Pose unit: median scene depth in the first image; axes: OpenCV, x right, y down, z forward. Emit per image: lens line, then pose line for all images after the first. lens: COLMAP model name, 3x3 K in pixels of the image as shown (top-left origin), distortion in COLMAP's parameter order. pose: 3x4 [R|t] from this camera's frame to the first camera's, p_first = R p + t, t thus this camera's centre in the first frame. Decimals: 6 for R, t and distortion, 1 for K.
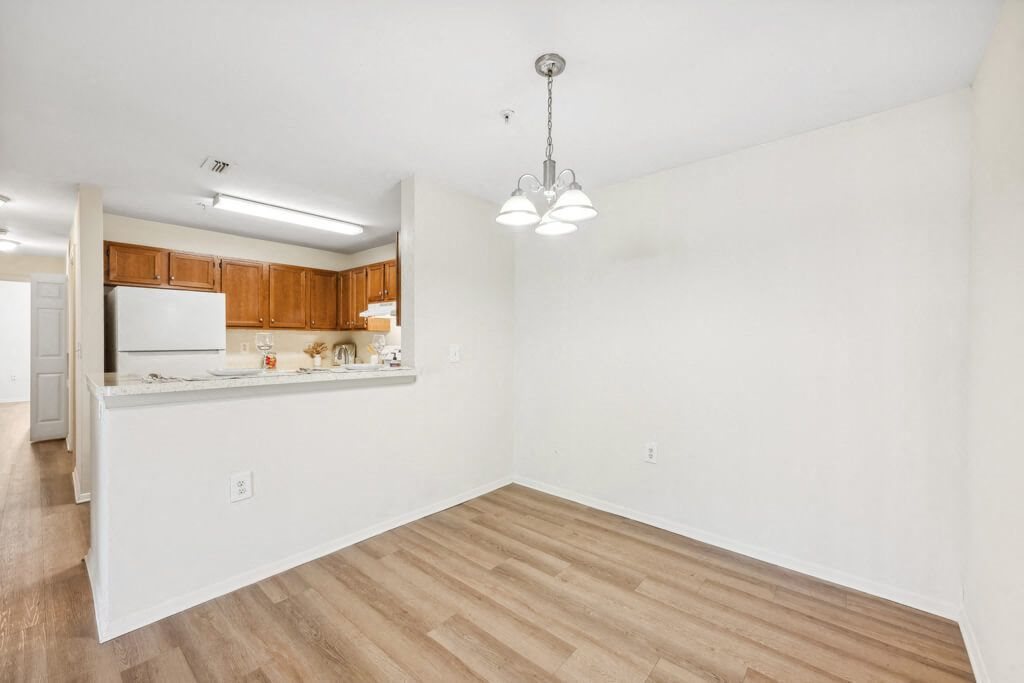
lens RADIAL K [[416.6, 0, 512.0], [0, 416.6, 341.5], [0, 0, 1]] dist [-0.000155, -0.000020]
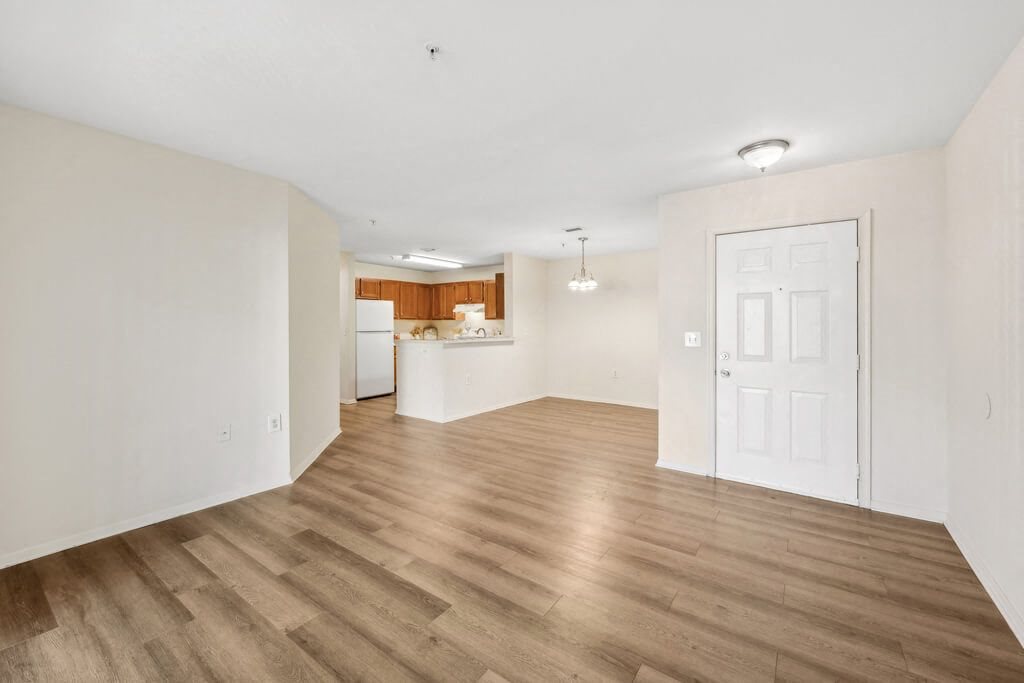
lens RADIAL K [[424.5, 0, 512.0], [0, 424.5, 326.8], [0, 0, 1]] dist [0.000003, -0.000006]
pose [[0.995762, -0.003155, 0.091910, -0.288520], [0.003027, 0.999994, 0.001524, 0.000463], [-0.091915, -0.001239, 0.995766, -0.835224]]
